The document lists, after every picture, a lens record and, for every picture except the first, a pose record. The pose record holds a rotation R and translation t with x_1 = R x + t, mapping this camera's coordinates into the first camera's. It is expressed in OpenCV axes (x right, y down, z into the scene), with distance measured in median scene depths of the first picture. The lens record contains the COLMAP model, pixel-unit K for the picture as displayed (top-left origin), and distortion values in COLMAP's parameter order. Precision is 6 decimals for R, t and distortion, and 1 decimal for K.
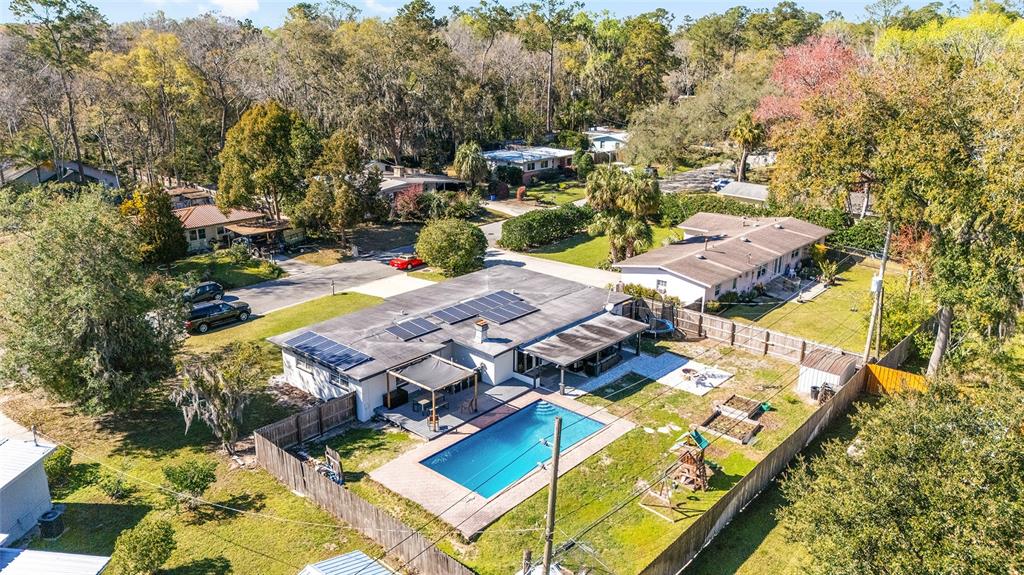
lens RADIAL K [[749.9, 0, 517.6], [0, 749.9, 294.5], [0, 0, 1]] dist [0.057164, -0.069047]
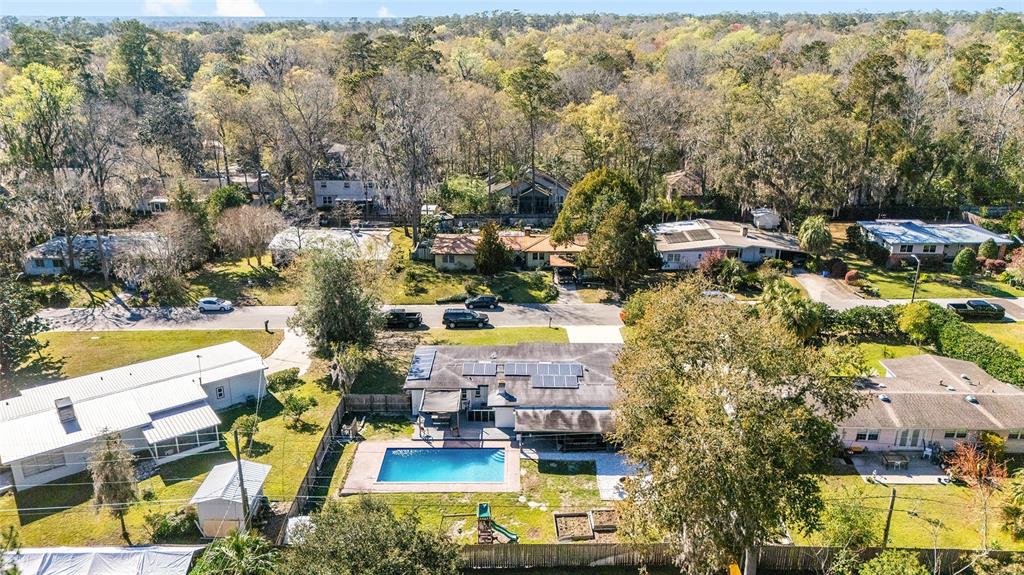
lens RADIAL K [[749.9, 0, 509.4], [0, 749.9, 282.6], [0, 0, 1]] dist [0.057164, -0.069047]
pose [[0.656117, 0.243698, -0.714228, 0.928092], [-0.231786, 0.965754, 0.116593, -0.310573], [0.718182, 0.089049, 0.690134, 0.023485]]
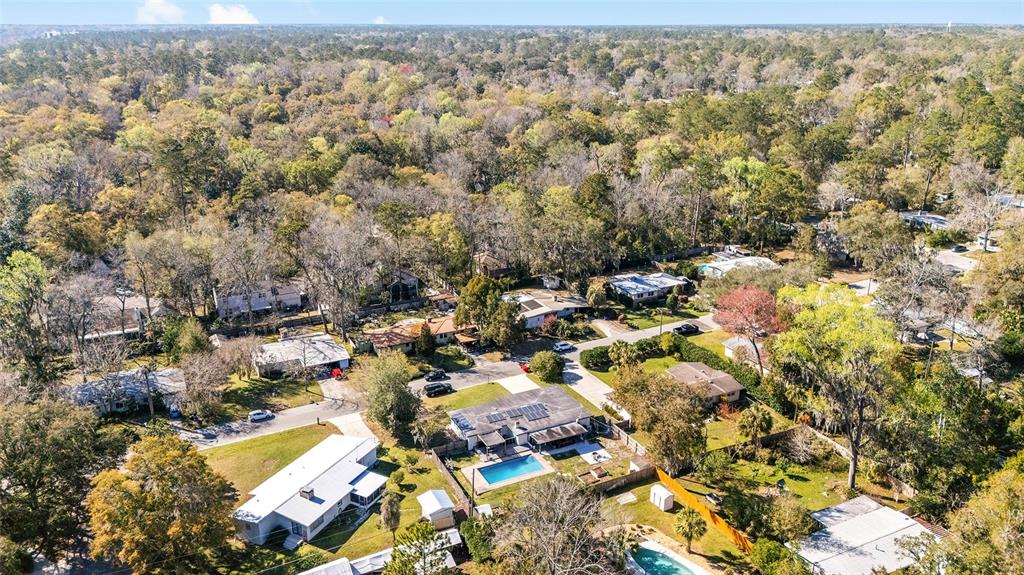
lens RADIAL K [[749.9, 0, 507.9], [0, 749.9, 283.4], [0, 0, 1]] dist [0.057164, -0.069047]
pose [[0.922929, 0.116114, -0.367041, 0.864598], [-0.110931, 0.993202, 0.035263, -0.551990], [0.368640, 0.008171, 0.929536, -1.544832]]
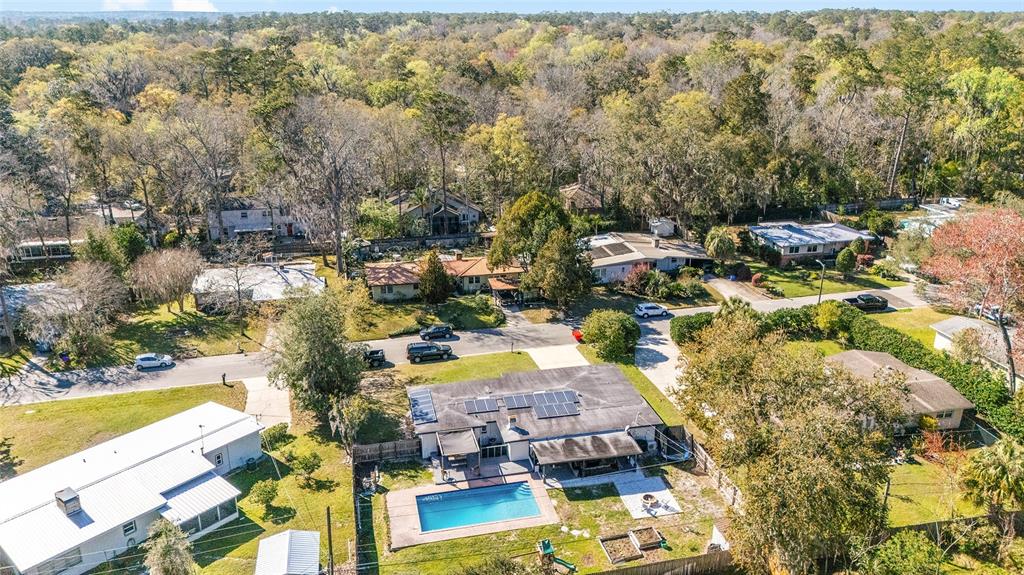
lens RADIAL K [[749.9, 0, 511.3], [0, 749.9, 282.8], [0, 0, 1]] dist [0.057164, -0.069047]
pose [[0.810777, 0.190895, -0.553353, 0.722574], [-0.178728, 0.980918, 0.076522, -0.335546], [0.557401, 0.036857, 0.829425, -0.236762]]
